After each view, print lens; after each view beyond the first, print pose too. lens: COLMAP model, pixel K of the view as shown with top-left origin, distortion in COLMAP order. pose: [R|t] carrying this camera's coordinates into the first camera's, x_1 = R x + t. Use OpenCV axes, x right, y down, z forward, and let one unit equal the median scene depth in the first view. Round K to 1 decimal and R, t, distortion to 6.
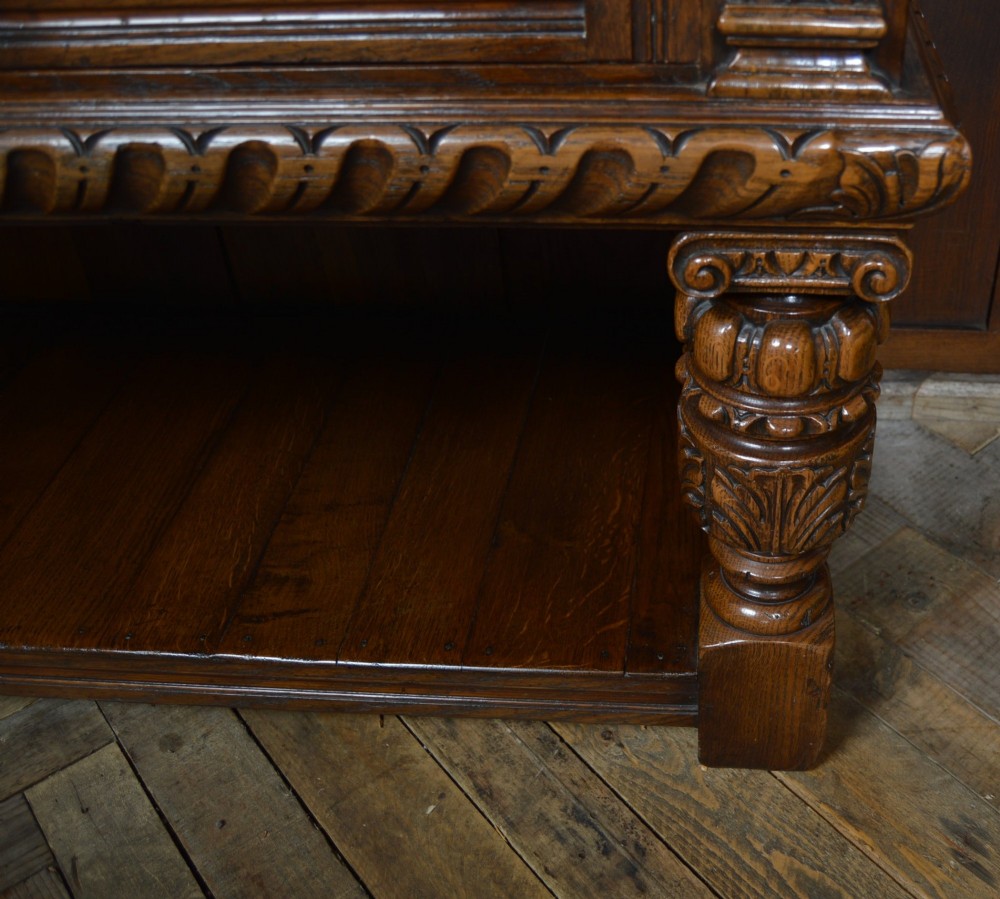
lens RADIAL K [[1133.5, 0, 694.4], [0, 1133.5, 456.1], [0, 0, 1]] dist [-0.084137, 0.000000]
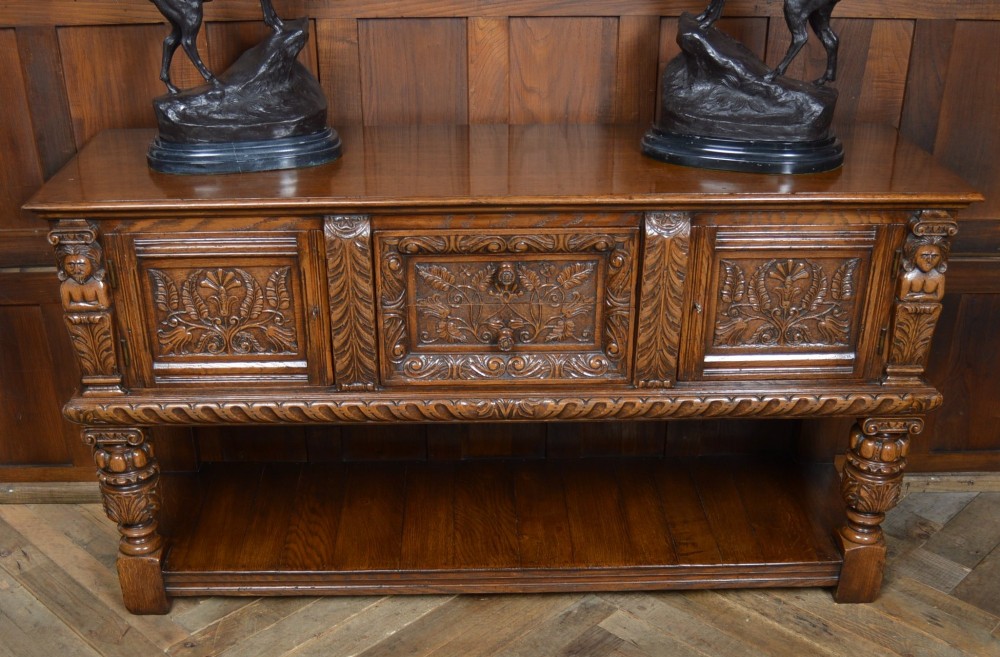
lens RADIAL K [[1175.2, 0, 484.9], [0, 1175.2, 486.1], [0, 0, 1]] dist [-0.086131, 0.000000]
pose [[0.997810, -0.036507, 0.055162, -1.432932], [0.043621, 0.990046, -0.133813, 0.473411], [-0.049728, 0.135926, 0.989470, -2.650371]]
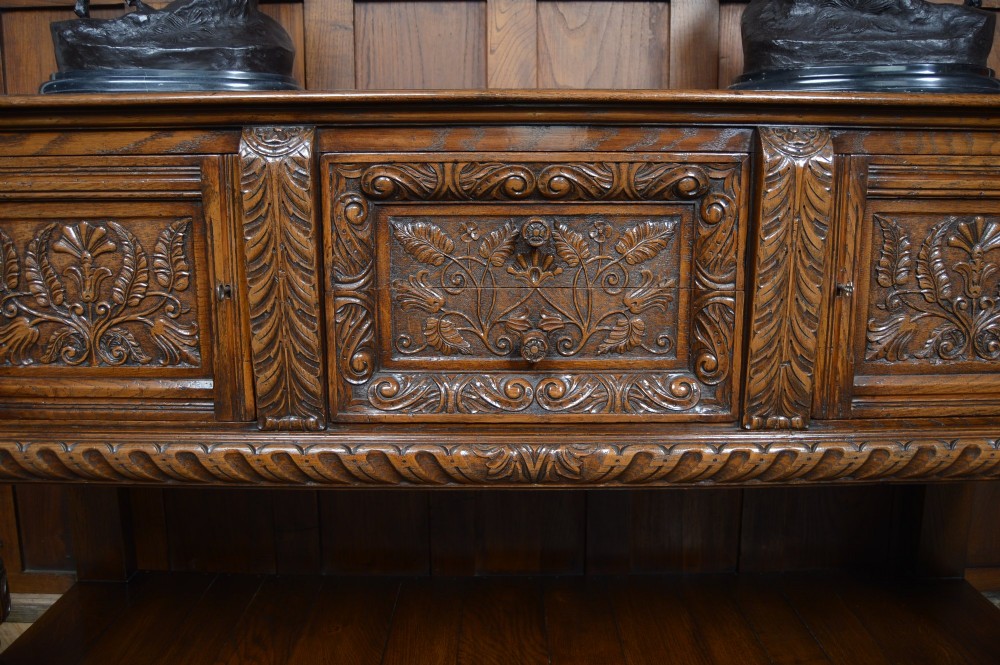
lens RADIAL K [[790.1, 0, 508.4], [0, 790.1, 327.9], [0, 0, 1]] dist [-0.101824, 0.044136]
pose [[0.998555, -0.007786, 0.053173, -1.283977], [0.032815, 0.871904, -0.488576, 0.248847], [-0.042557, 0.489615, 0.870900, -0.495919]]
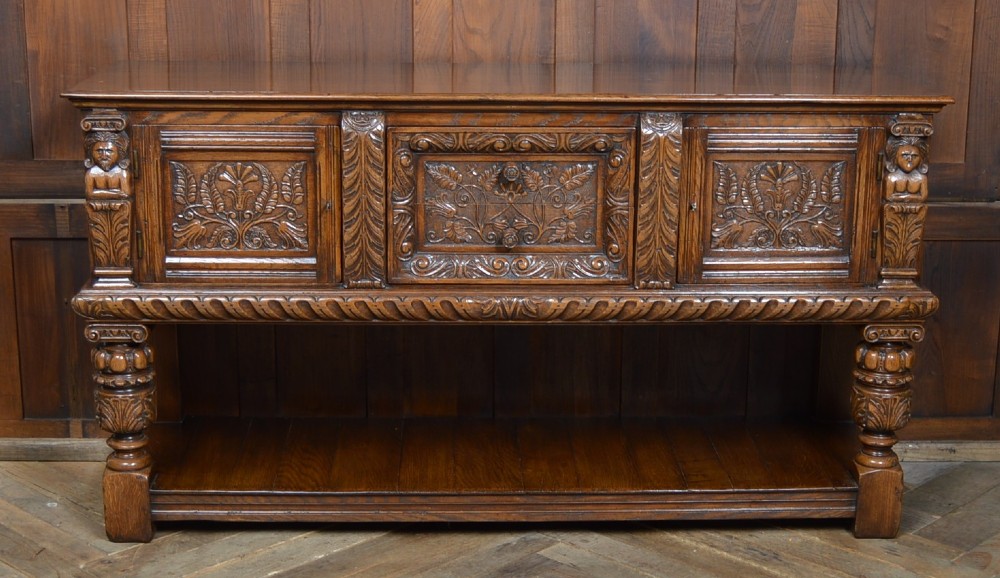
lens RADIAL K [[1644.2, 0, 518.4], [0, 1644.2, 315.9], [0, 0, 1]] dist [-0.091133, 0.000000]
pose [[0.996052, -0.009620, 0.088251, -1.588848], [0.044404, 0.914806, -0.401445, 1.851916], [-0.076870, 0.403779, 0.911621, -3.799252]]
